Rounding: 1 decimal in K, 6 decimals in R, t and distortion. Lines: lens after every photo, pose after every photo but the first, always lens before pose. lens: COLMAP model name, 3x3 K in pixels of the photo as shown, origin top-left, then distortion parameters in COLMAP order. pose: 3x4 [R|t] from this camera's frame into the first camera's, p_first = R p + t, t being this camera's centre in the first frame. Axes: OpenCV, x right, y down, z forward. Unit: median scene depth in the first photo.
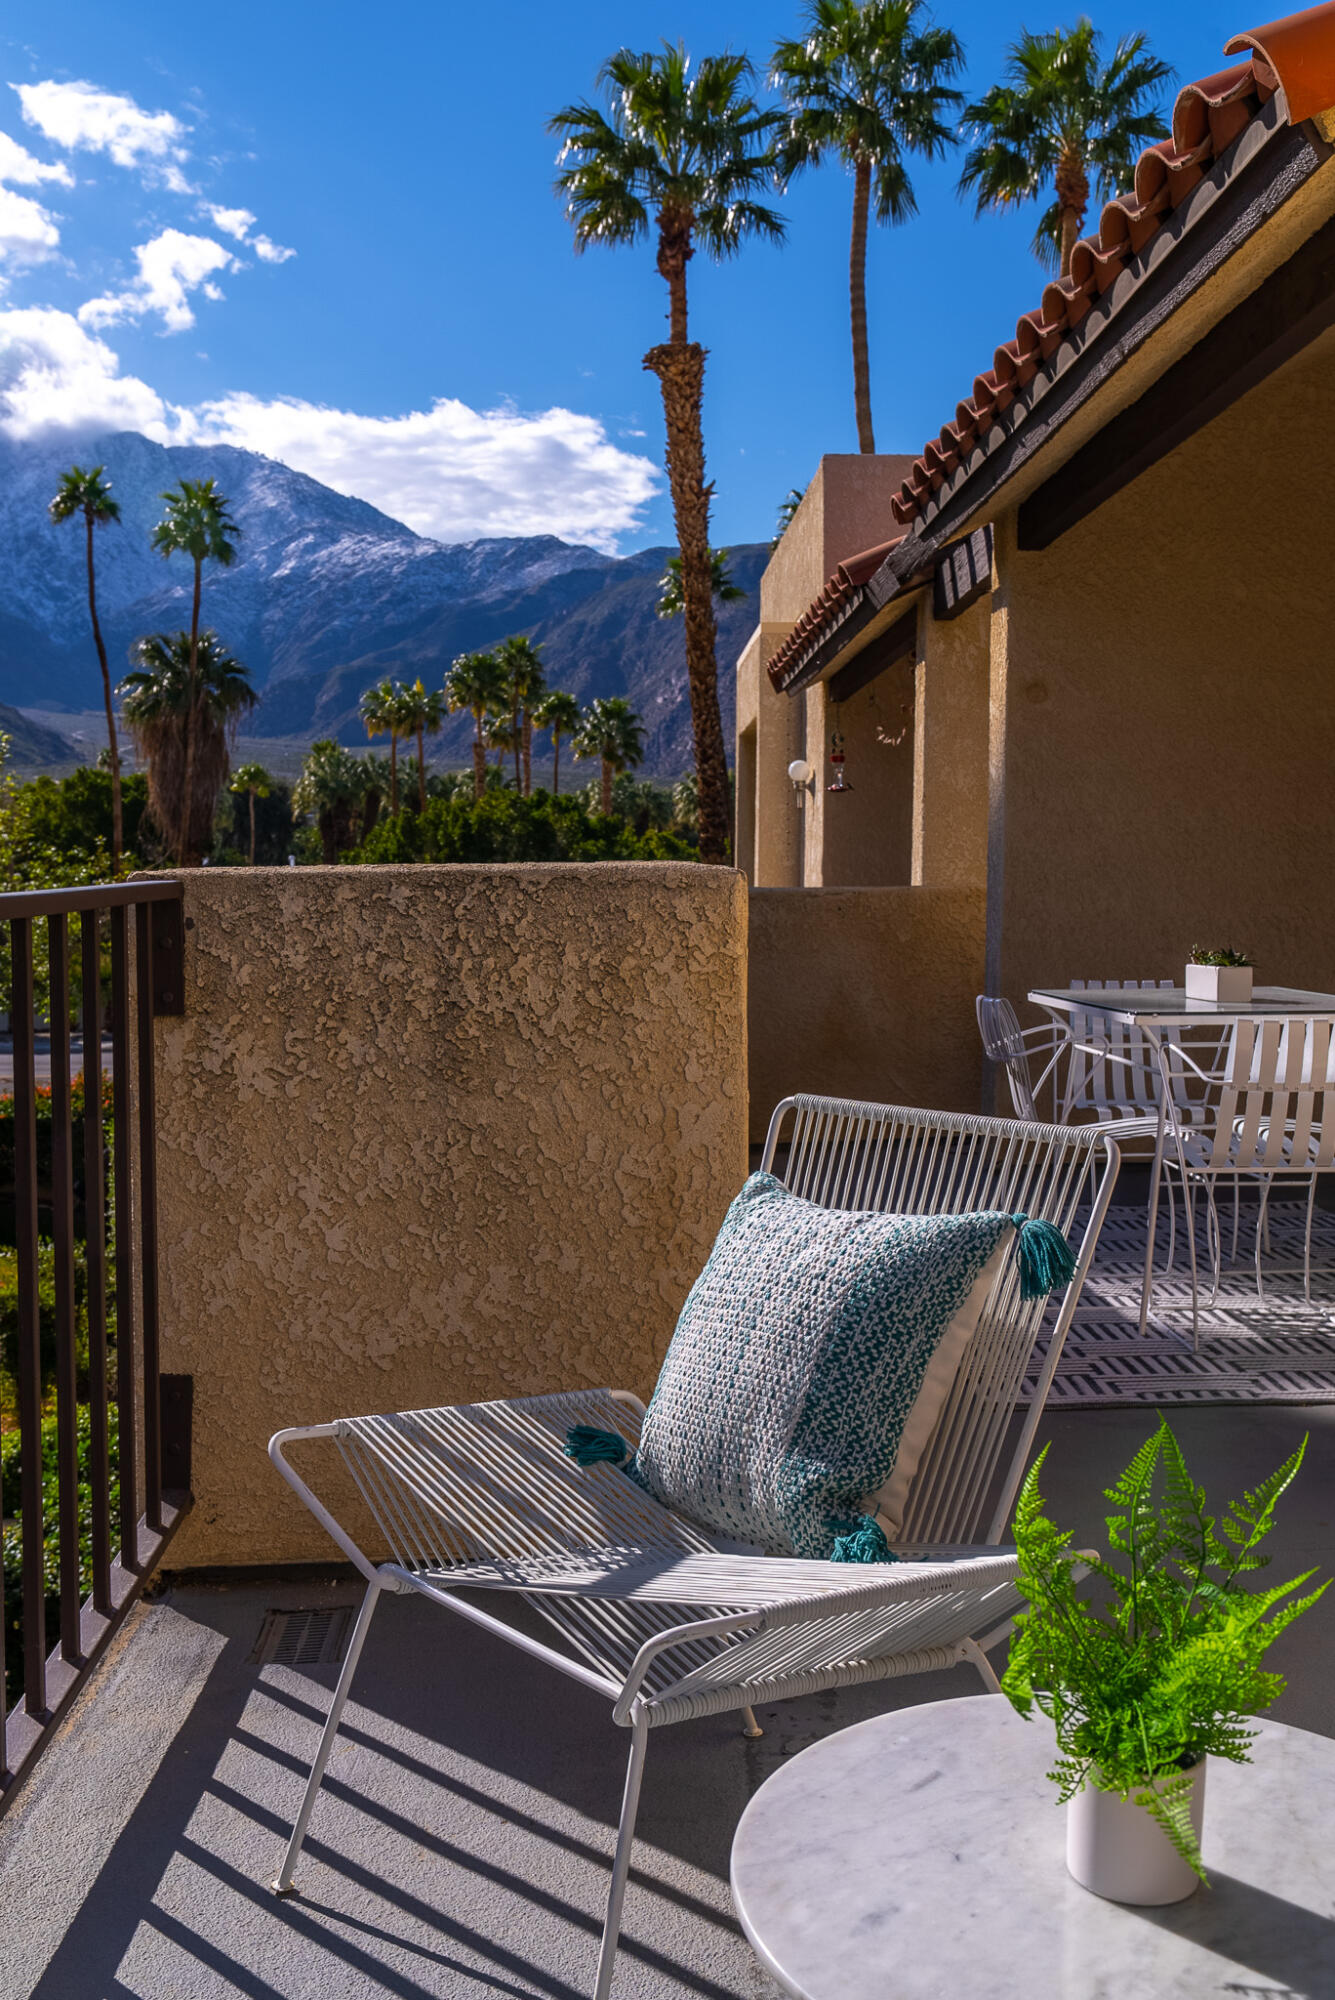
lens RADIAL K [[1952.4, 0, 661.1], [0, 1952.4, 1020.8], [0, 0, 1]] dist [-0.000942, 0.000000]
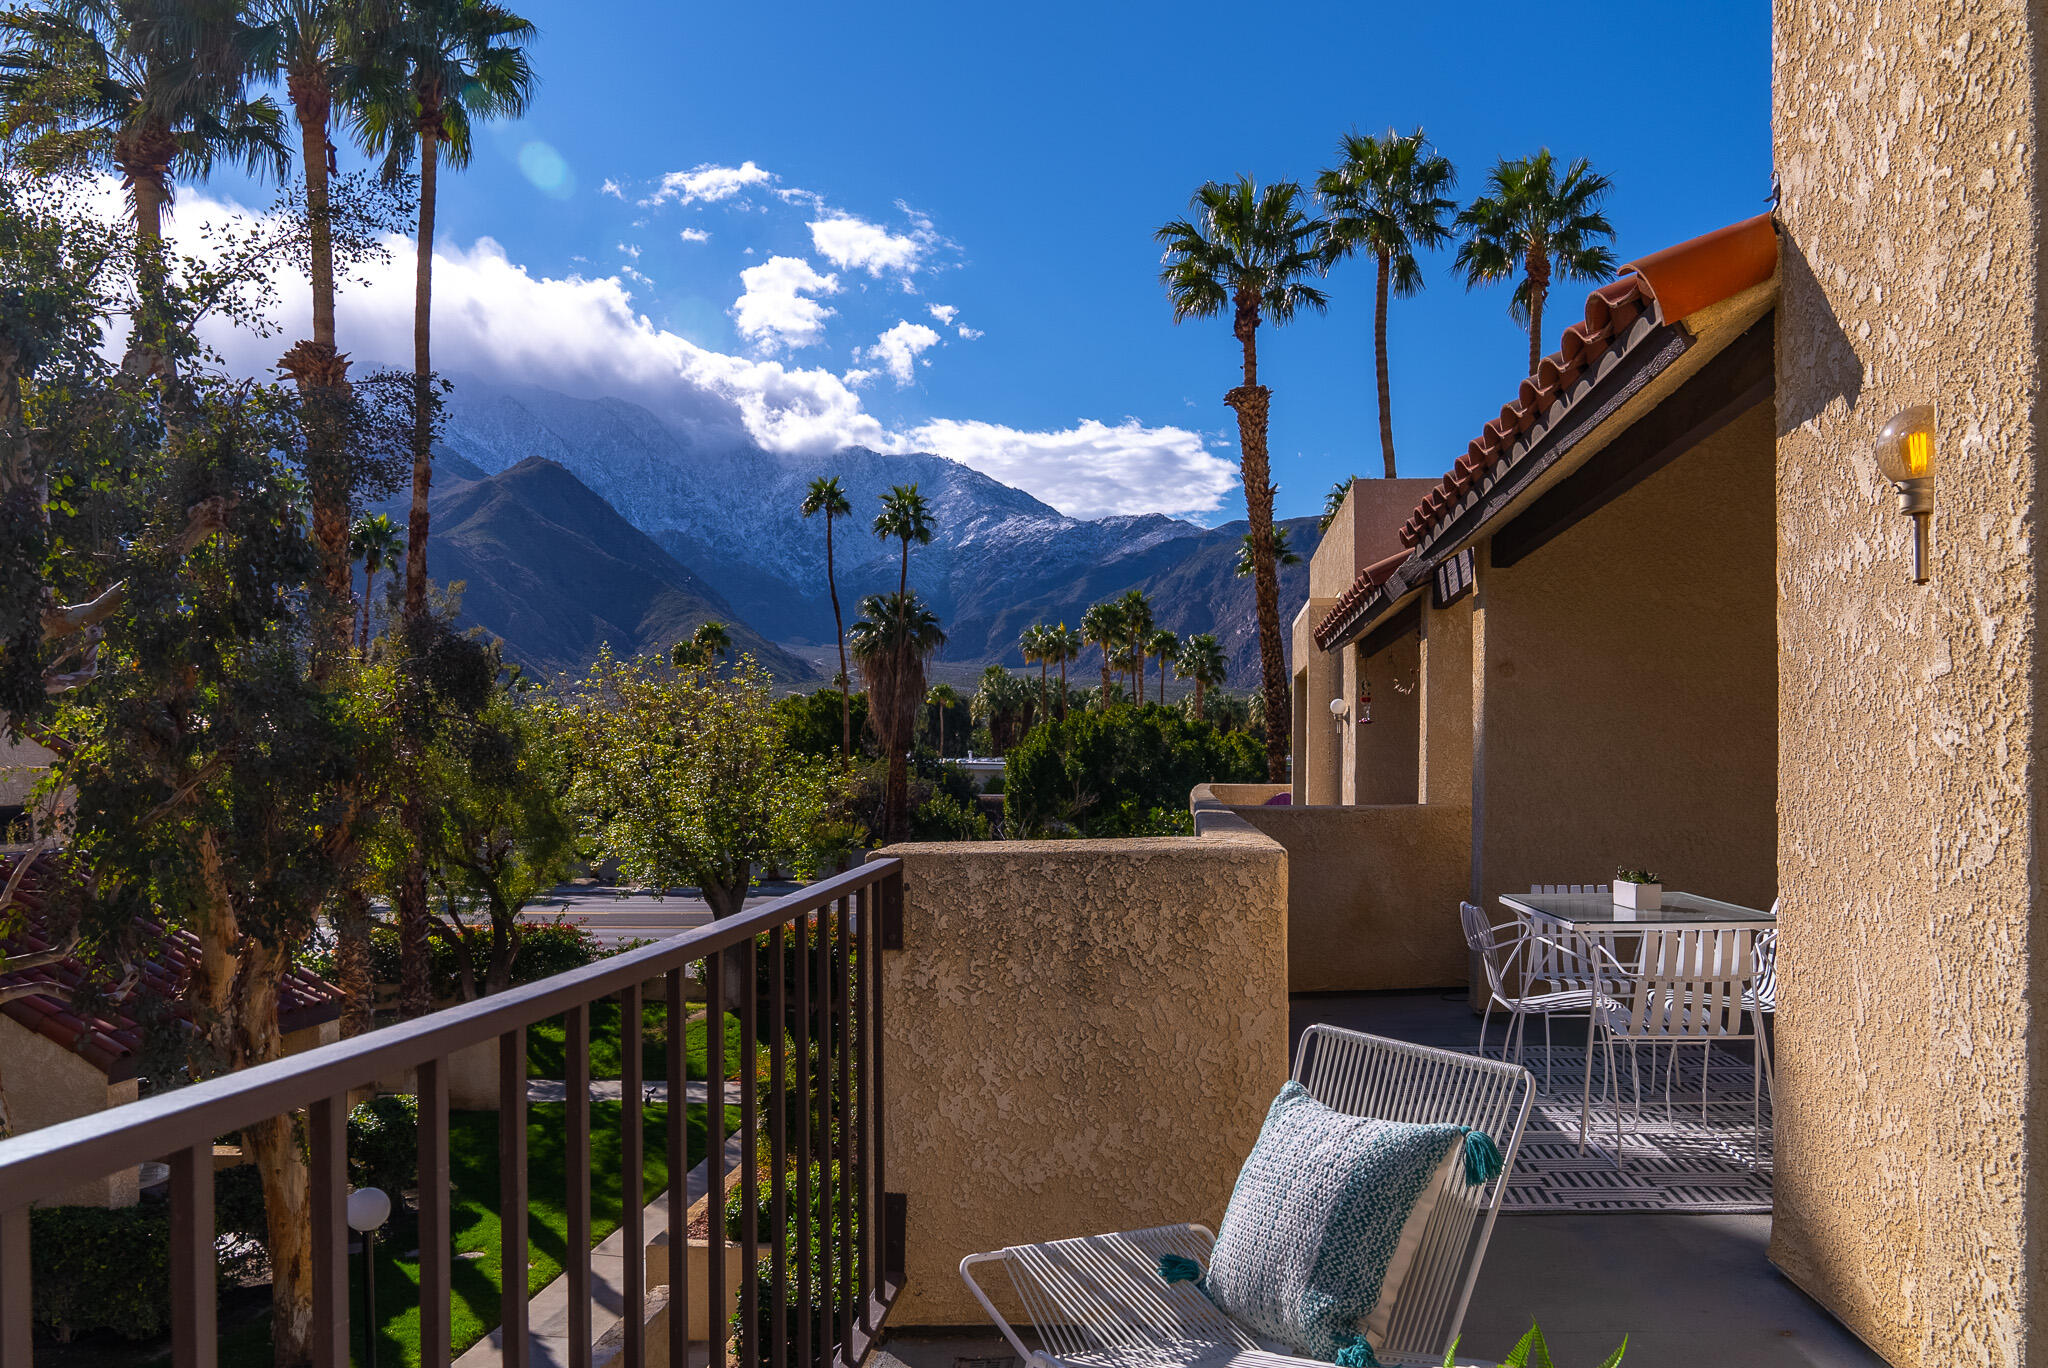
lens RADIAL K [[1445.1, 0, 1120.0], [0, 1445.1, 798.6], [0, 0, 1]] dist [-0.036672, 0.023400]
pose [[0.996567, -0.002212, -0.082765, 0.004153], [-0.001739, 0.998863, -0.047638, -0.027747], [0.082777, 0.047619, 0.995430, -0.033089]]
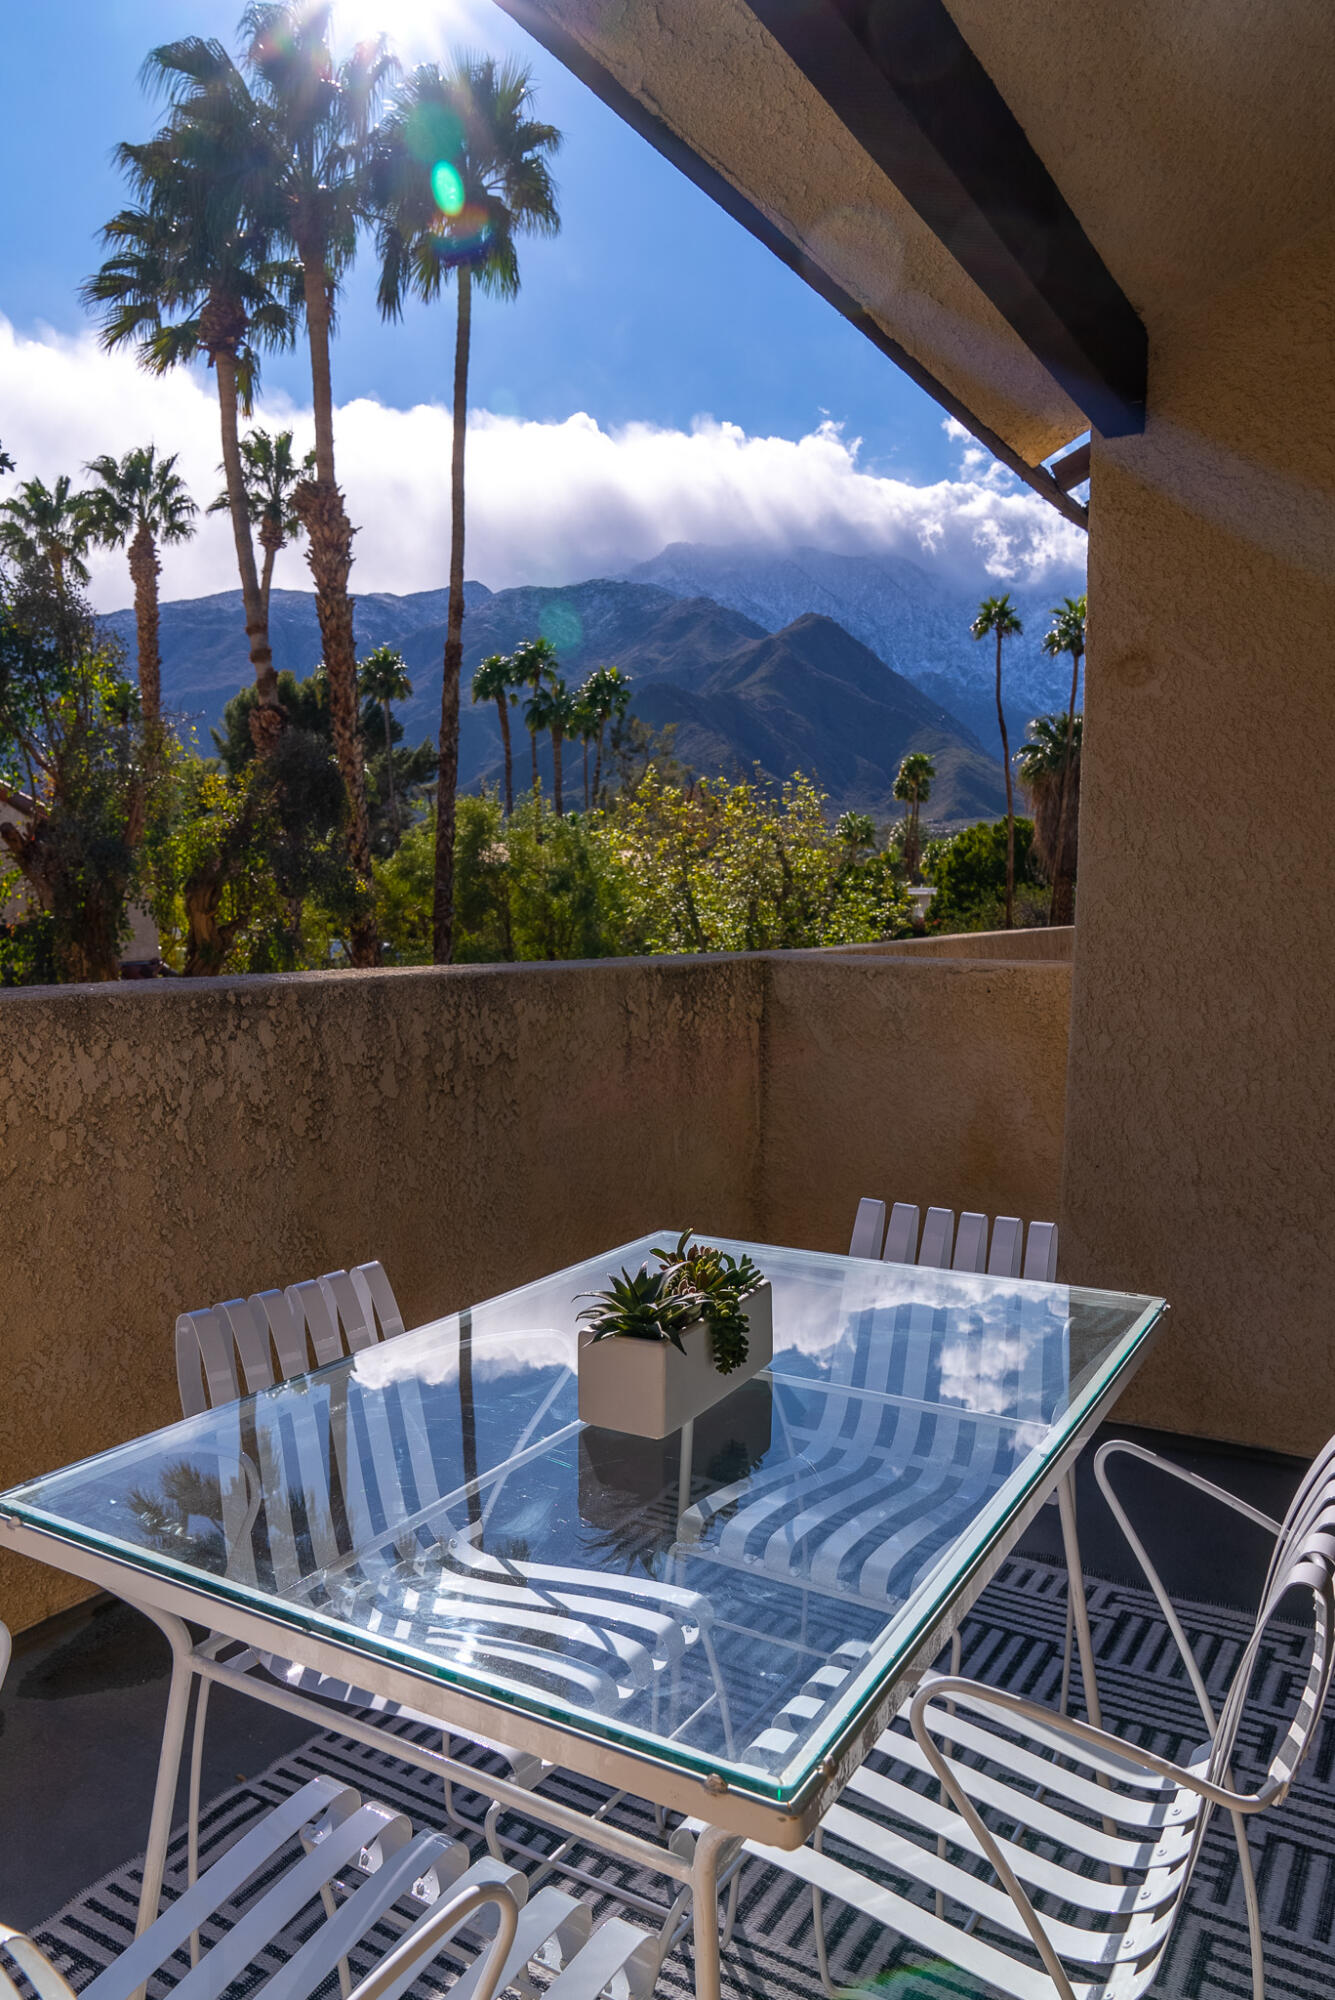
lens RADIAL K [[1366.6, 0, 654.4], [0, 1366.6, 1007.1], [0, 0, 1]] dist [-0.021108, 0.001957]
pose [[0.837865, 0.047808, -0.543781, 0.306127], [-0.041831, 0.998852, 0.023362, -0.066273], [0.544273, 0.003173, 0.838902, 0.564690]]
